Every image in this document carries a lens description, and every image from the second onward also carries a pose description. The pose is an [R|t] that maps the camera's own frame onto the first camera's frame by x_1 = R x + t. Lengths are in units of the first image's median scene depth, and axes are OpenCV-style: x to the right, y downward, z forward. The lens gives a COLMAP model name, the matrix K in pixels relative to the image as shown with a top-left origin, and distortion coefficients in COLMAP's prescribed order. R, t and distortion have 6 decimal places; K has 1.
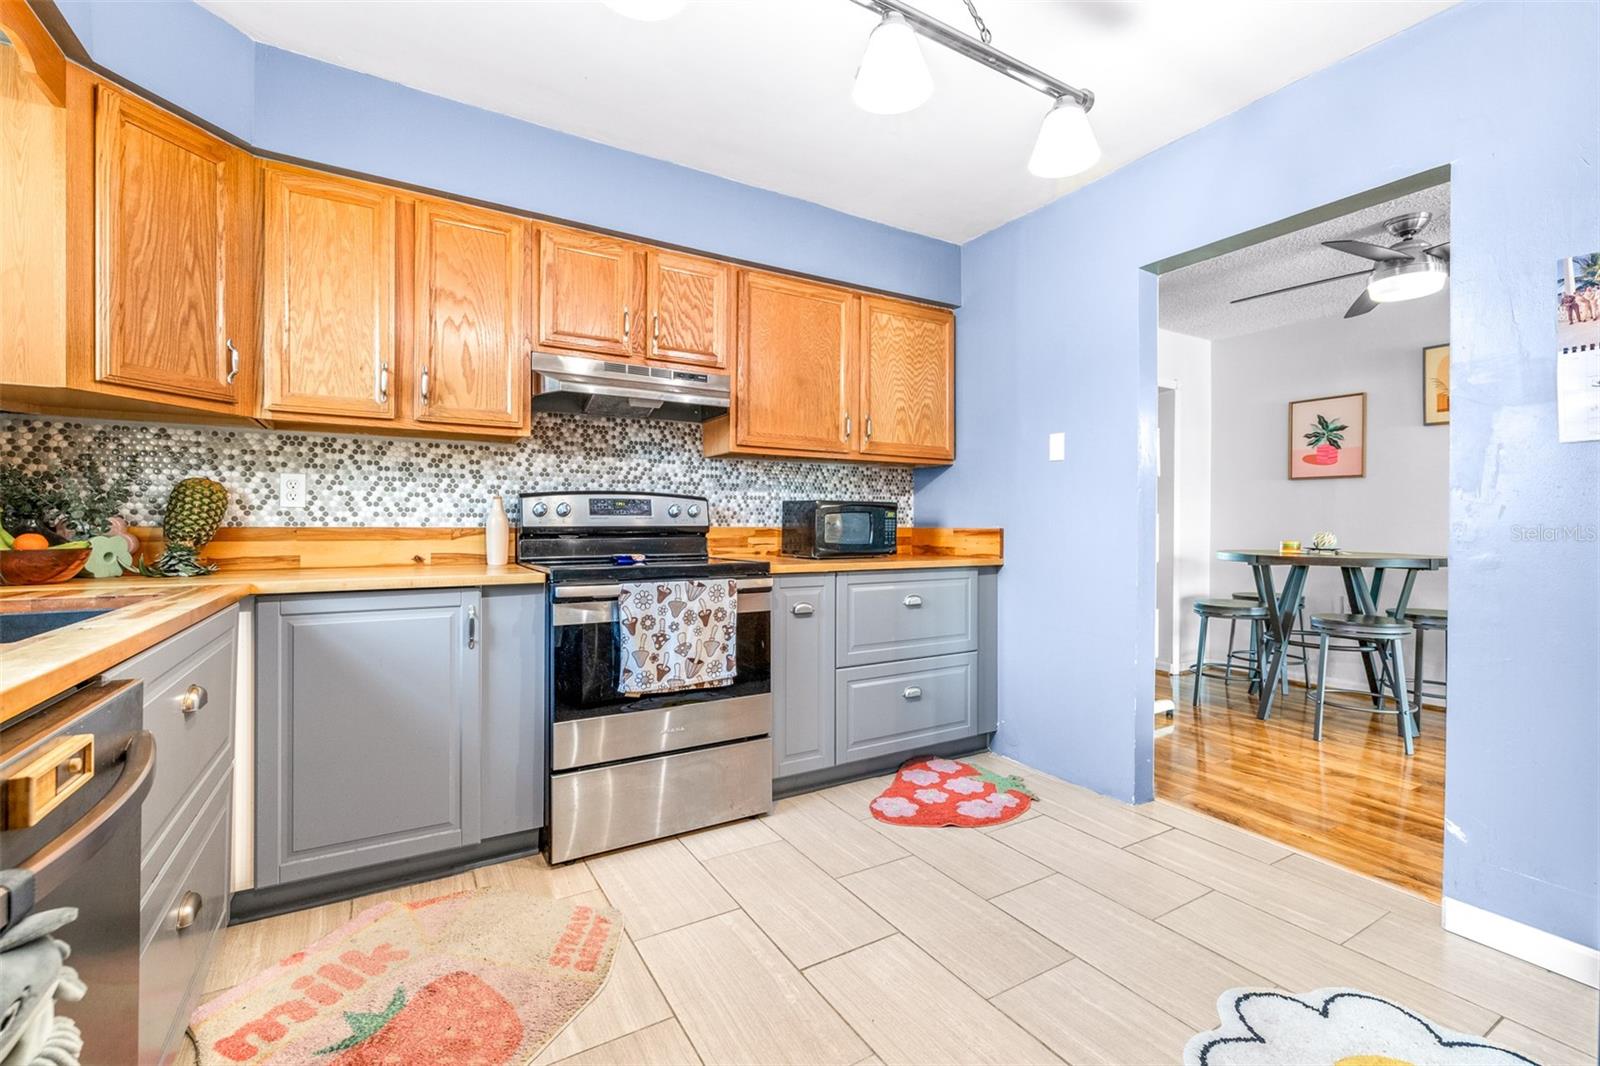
lens RADIAL K [[692.7, 0, 810.0], [0, 692.7, 529.2], [0, 0, 1]] dist [0.002525, -0.000273]
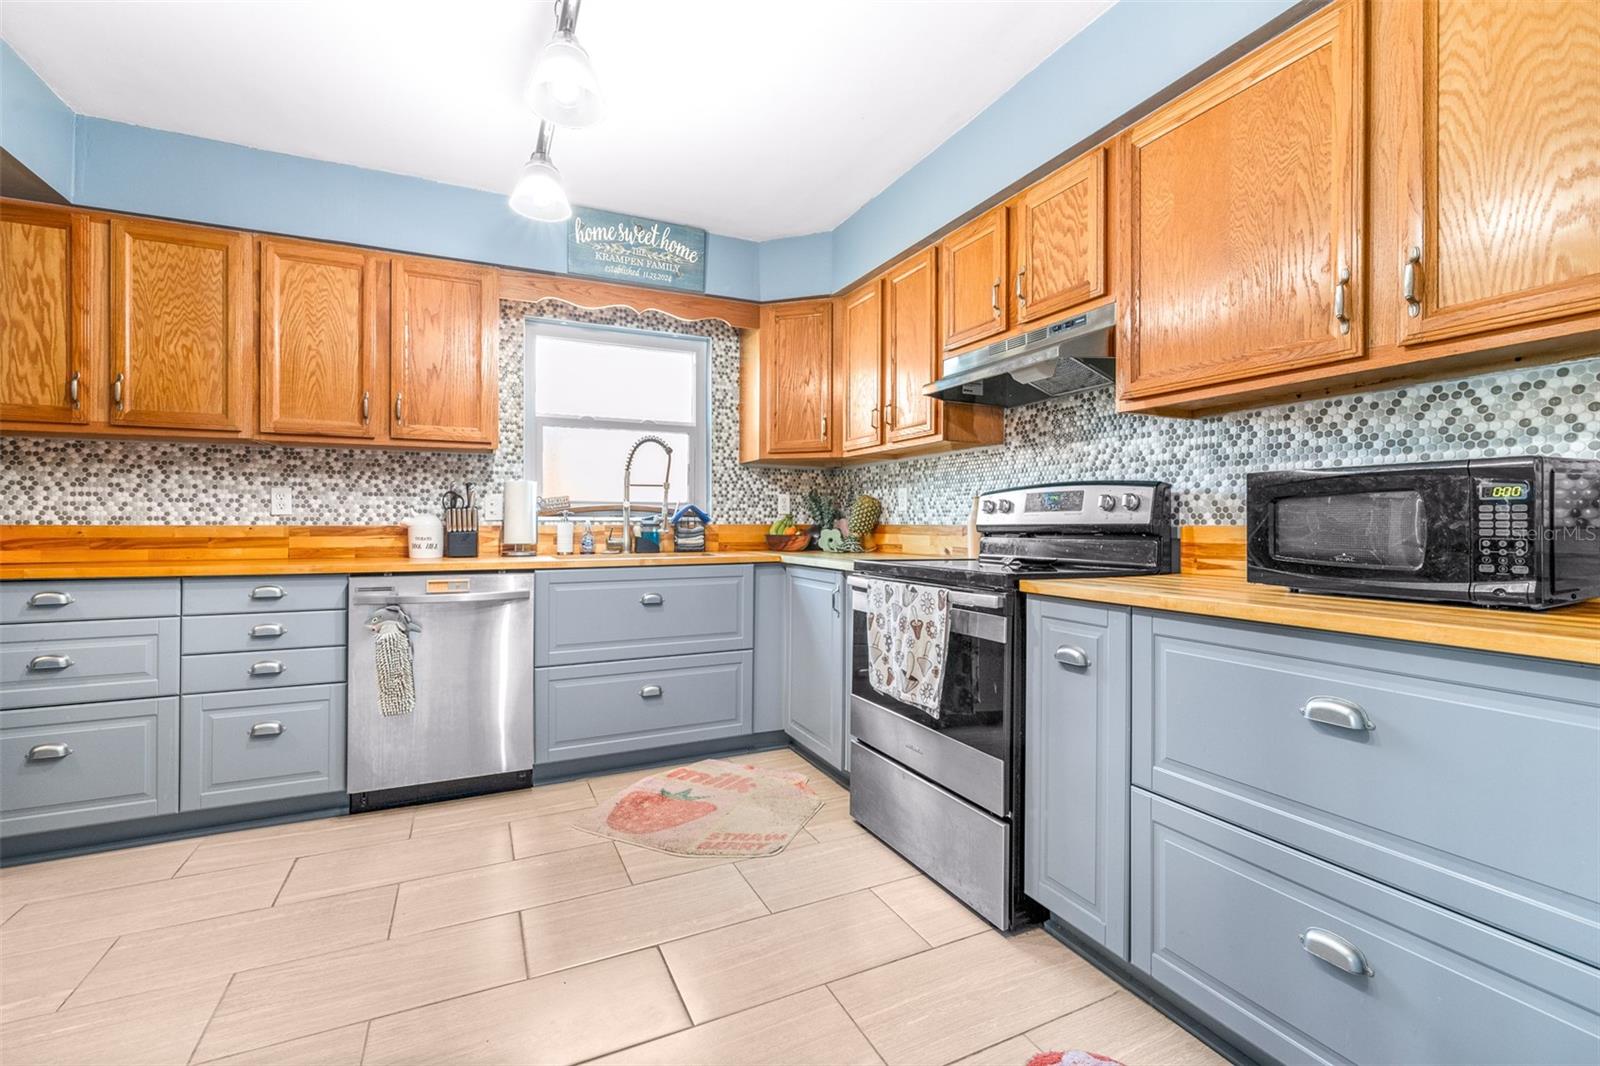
lens RADIAL K [[692.7, 0, 788.0], [0, 692.7, 517.1], [0, 0, 1]] dist [0.002525, -0.000273]
pose [[-0.116379, -0.013076, -0.993119, 0.670375], [-0.010178, 0.999877, -0.011972, 0.000295], [0.993153, 0.008714, -0.116498, 0.868257]]
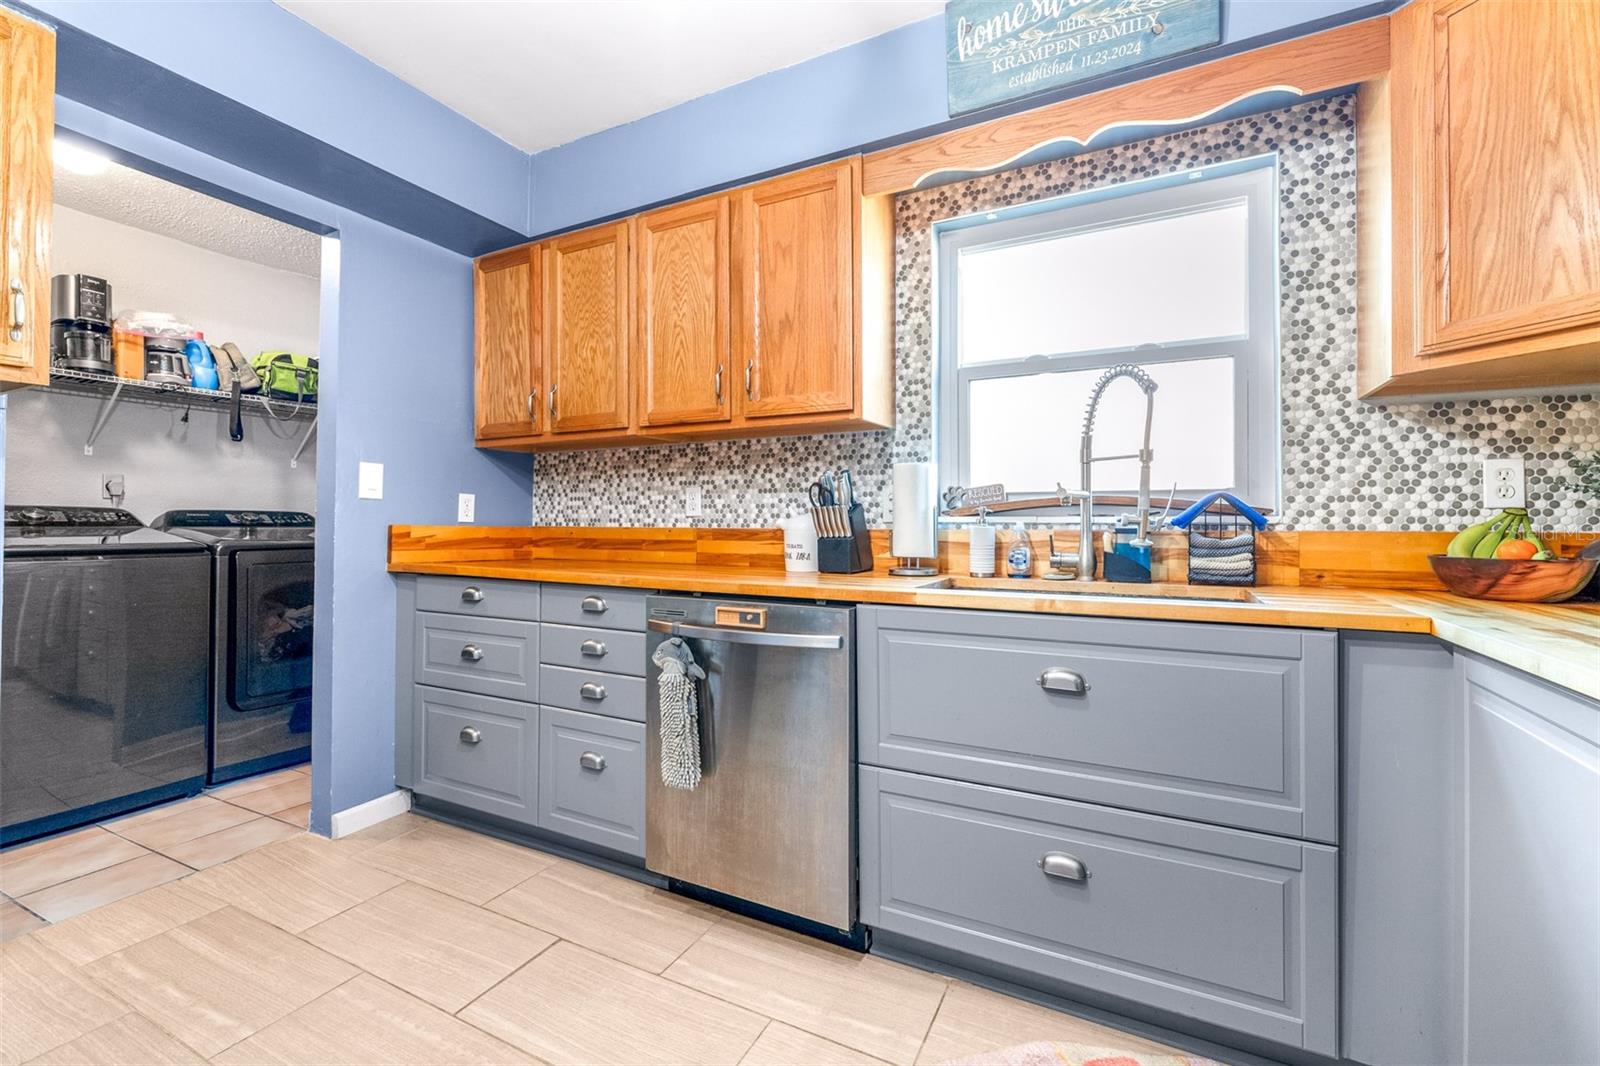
lens RADIAL K [[692.7, 0, 784.8], [0, 692.7, 512.2], [0, 0, 1]] dist [0.002525, -0.000273]
pose [[-0.853819, -0.014203, -0.520376, 0.048820], [-0.010920, 0.999896, -0.009373, -0.006661], [0.520455, -0.002321, -0.853886, 0.882023]]
